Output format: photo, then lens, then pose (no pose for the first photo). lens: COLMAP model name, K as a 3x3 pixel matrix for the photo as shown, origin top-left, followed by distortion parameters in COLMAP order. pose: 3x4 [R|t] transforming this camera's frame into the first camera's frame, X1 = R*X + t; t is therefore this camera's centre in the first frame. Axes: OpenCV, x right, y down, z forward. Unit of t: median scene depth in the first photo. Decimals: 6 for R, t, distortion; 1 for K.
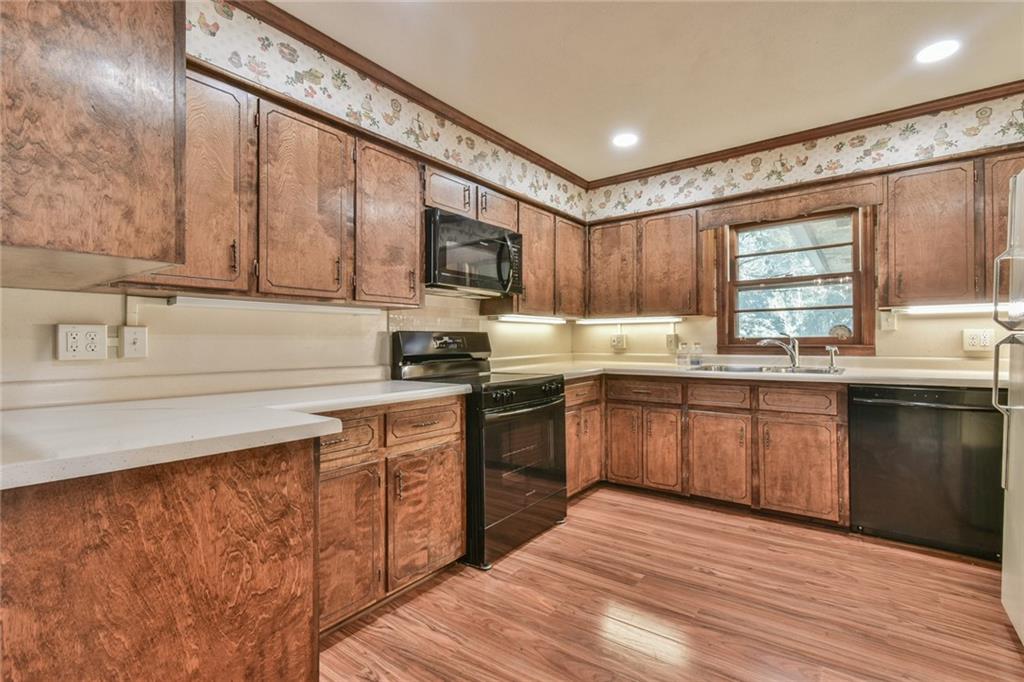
lens RADIAL K [[460.2, 0, 496.4], [0, 460.2, 341.5], [0, 0, 1]] dist [0.004880, -0.001106]
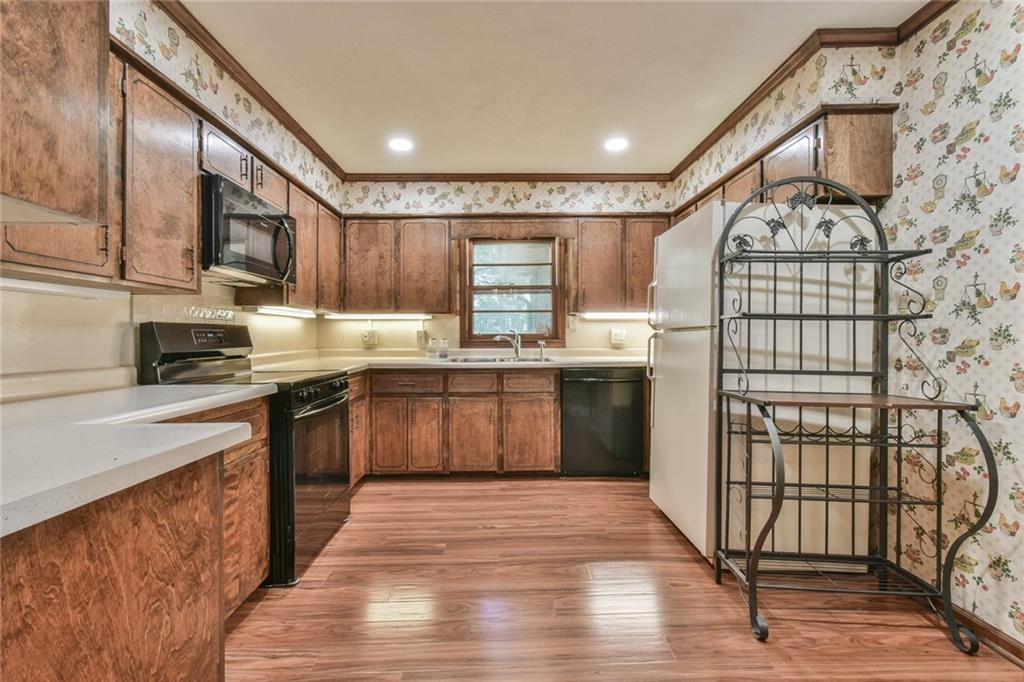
lens RADIAL K [[460.2, 0, 516.4], [0, 460.2, 341.4], [0, 0, 1]] dist [0.004880, -0.001106]
pose [[0.790286, -0.002930, 0.612731, -0.171657], [-0.001810, 0.999973, 0.007117, 0.003219], [-0.612736, -0.006734, 0.790259, 0.005930]]
